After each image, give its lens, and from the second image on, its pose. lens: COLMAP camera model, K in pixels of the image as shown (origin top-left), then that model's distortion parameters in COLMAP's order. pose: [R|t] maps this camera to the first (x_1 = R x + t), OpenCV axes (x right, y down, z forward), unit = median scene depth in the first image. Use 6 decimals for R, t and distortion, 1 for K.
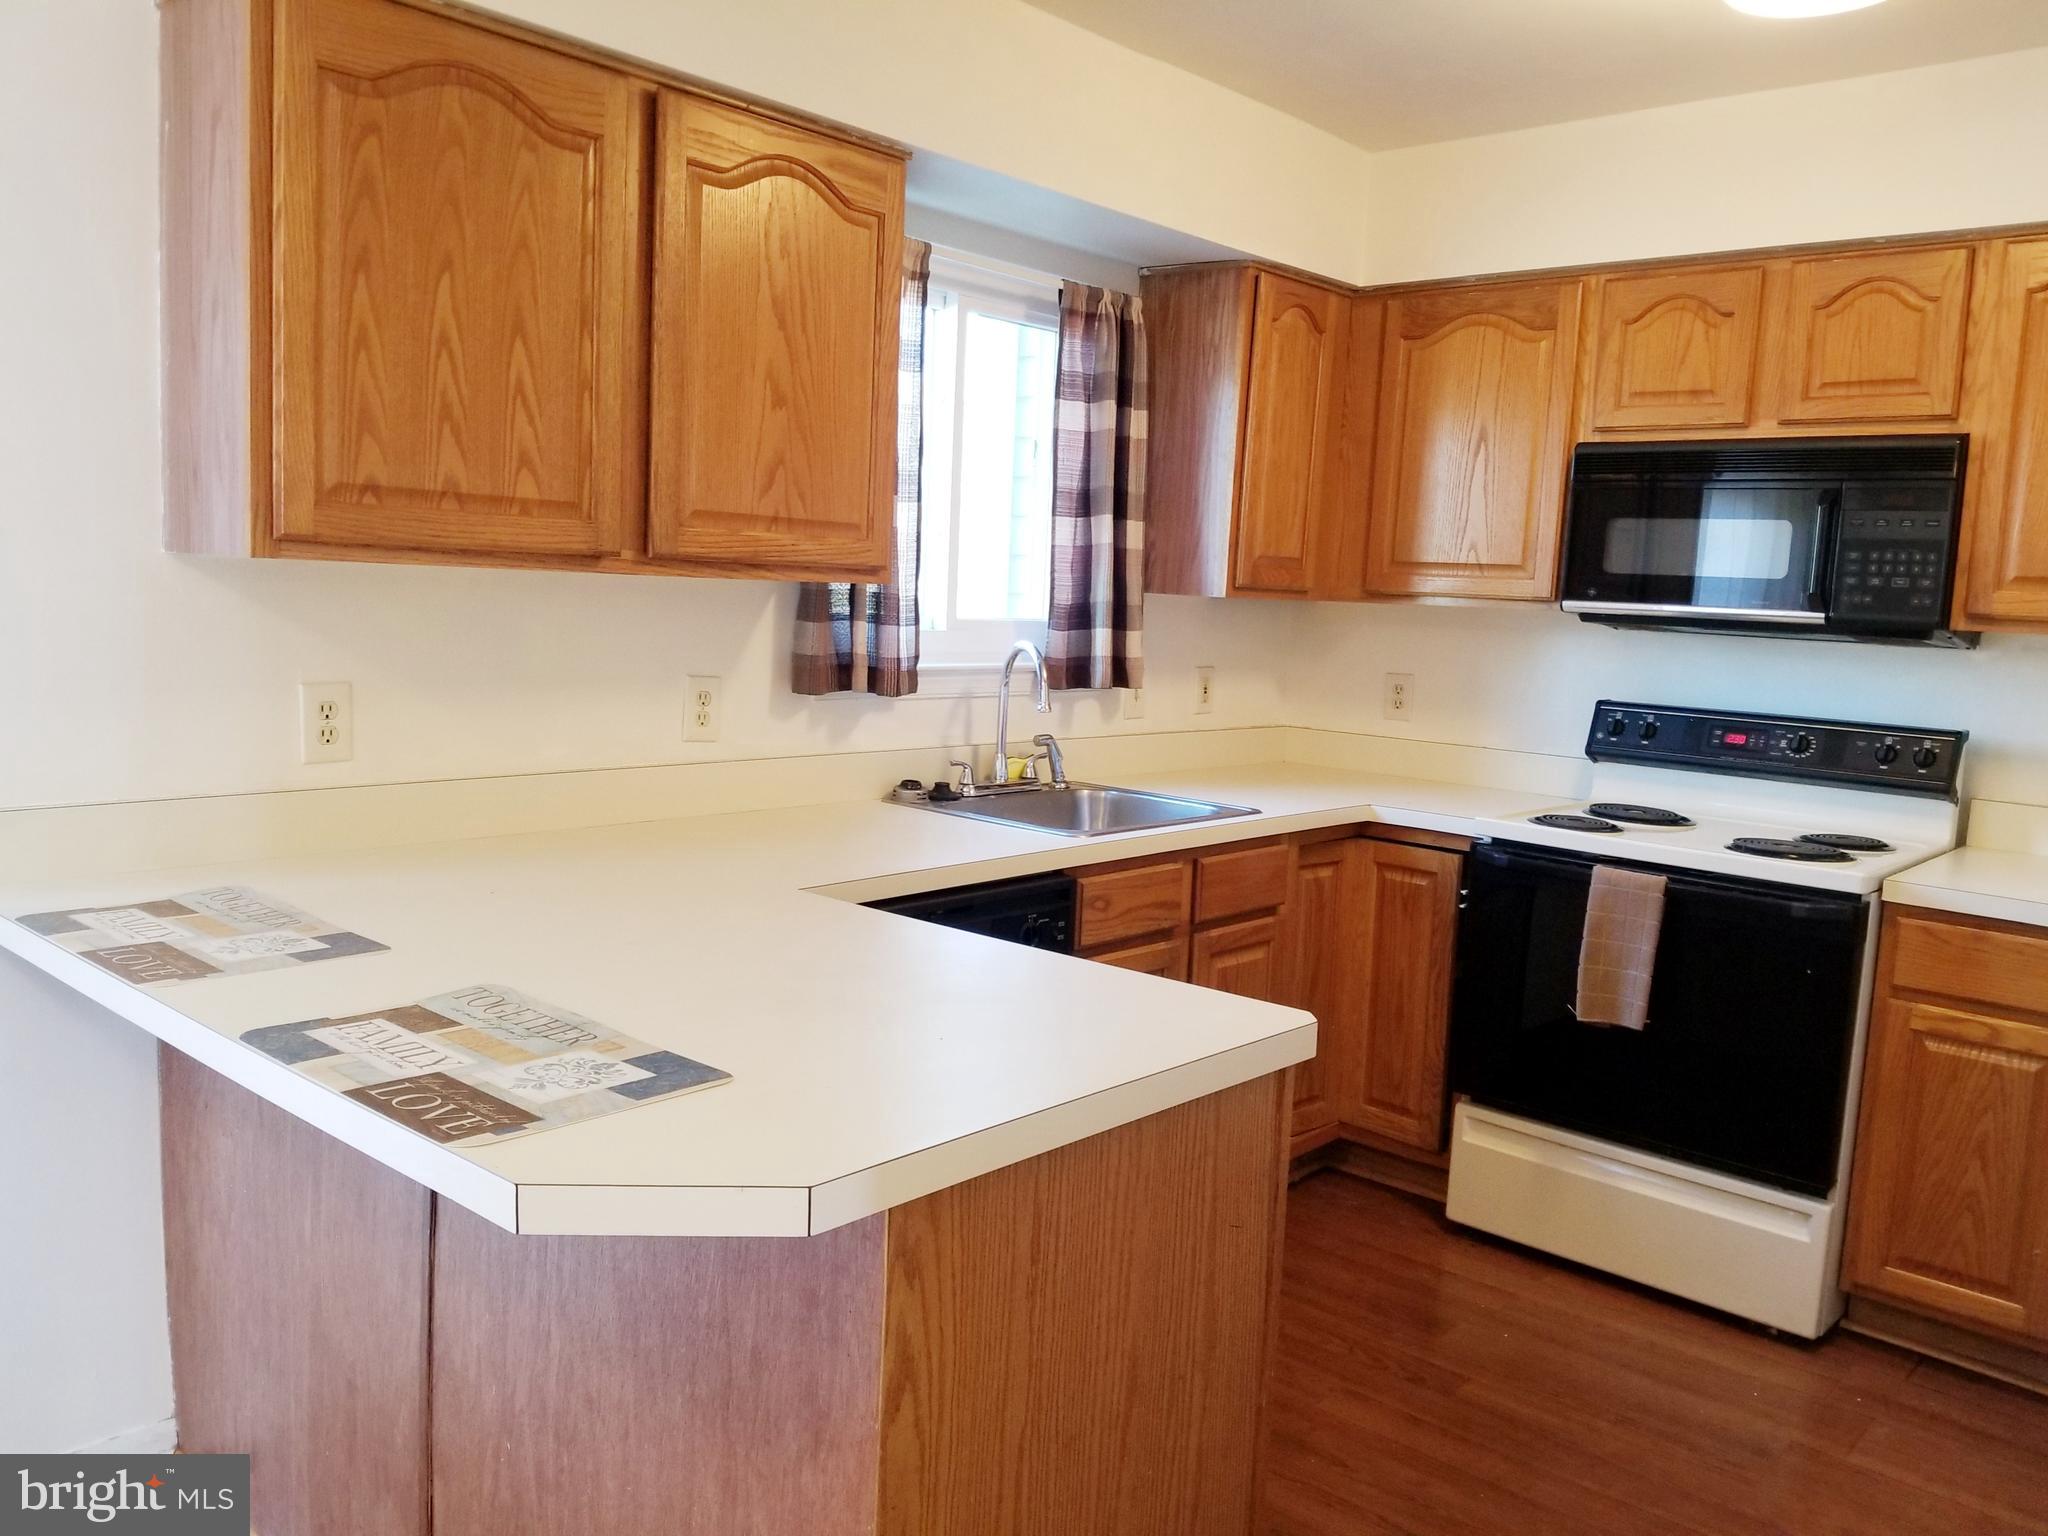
lens RADIAL K [[1626.2, 0, 1002.0], [0, 1626.2, 768.3], [0, 0, 1]] dist [0.027345, -0.066338]
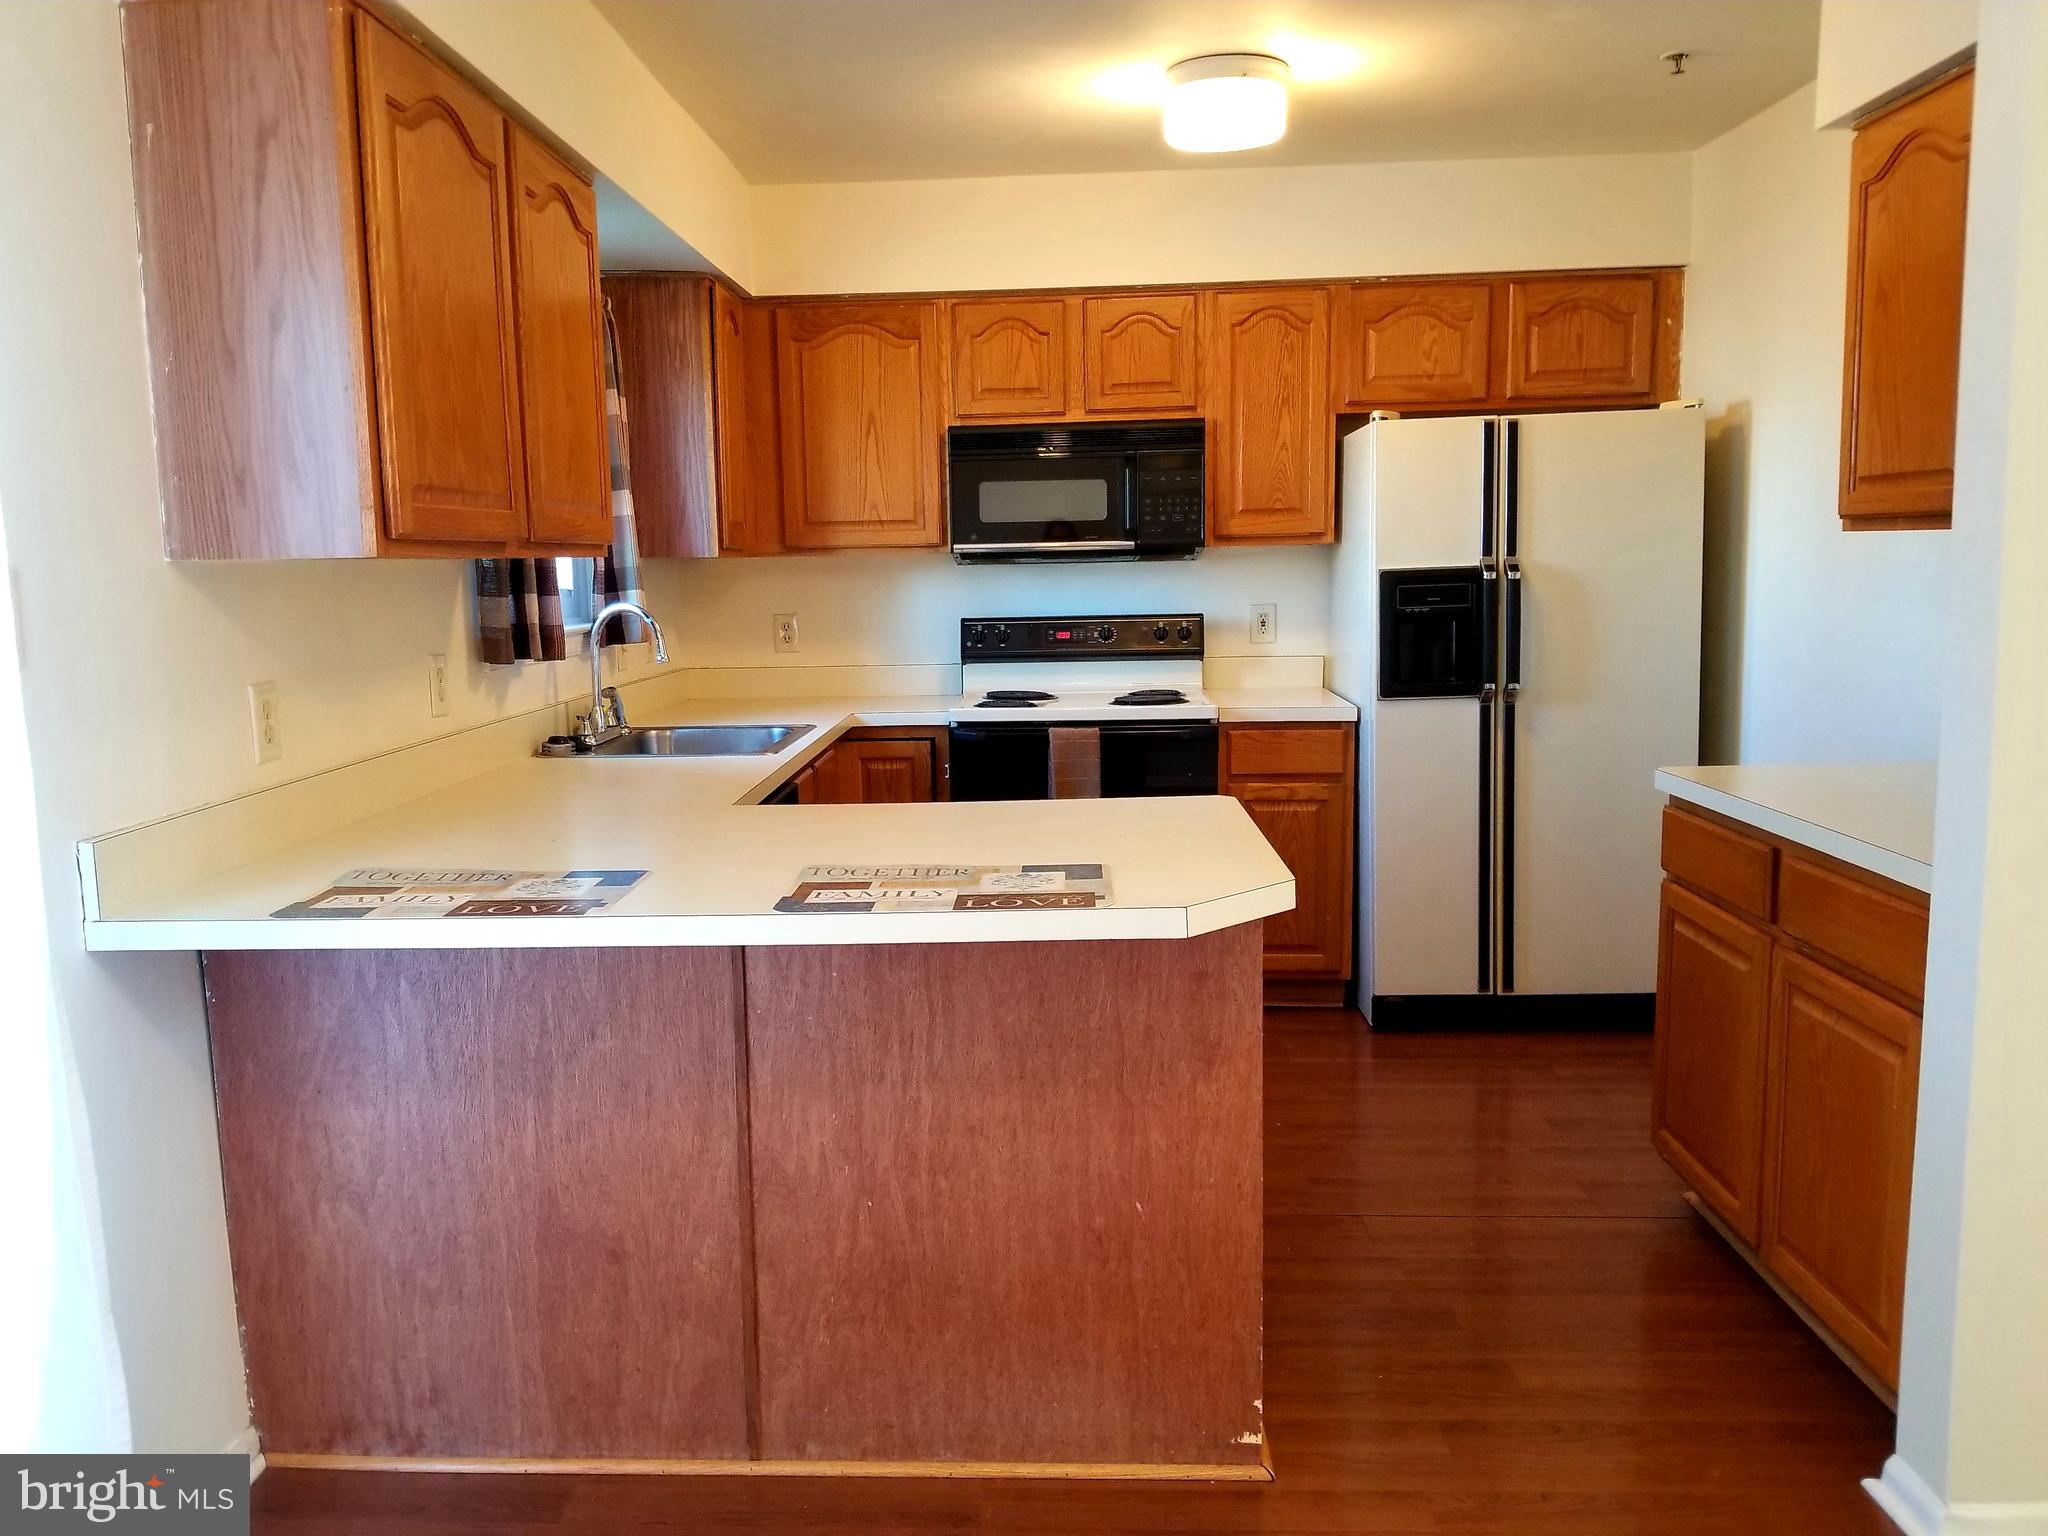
lens RADIAL K [[1626.2, 0, 985.8], [0, 1626.2, 801.3], [0, 0, 1]] dist [0.027345, -0.066338]
pose [[0.761625, -0.154957, 0.629219, -0.550461], [0.129049, 0.987809, 0.087062, -0.007618], [-0.635039, 0.014892, 0.772337, -0.052031]]
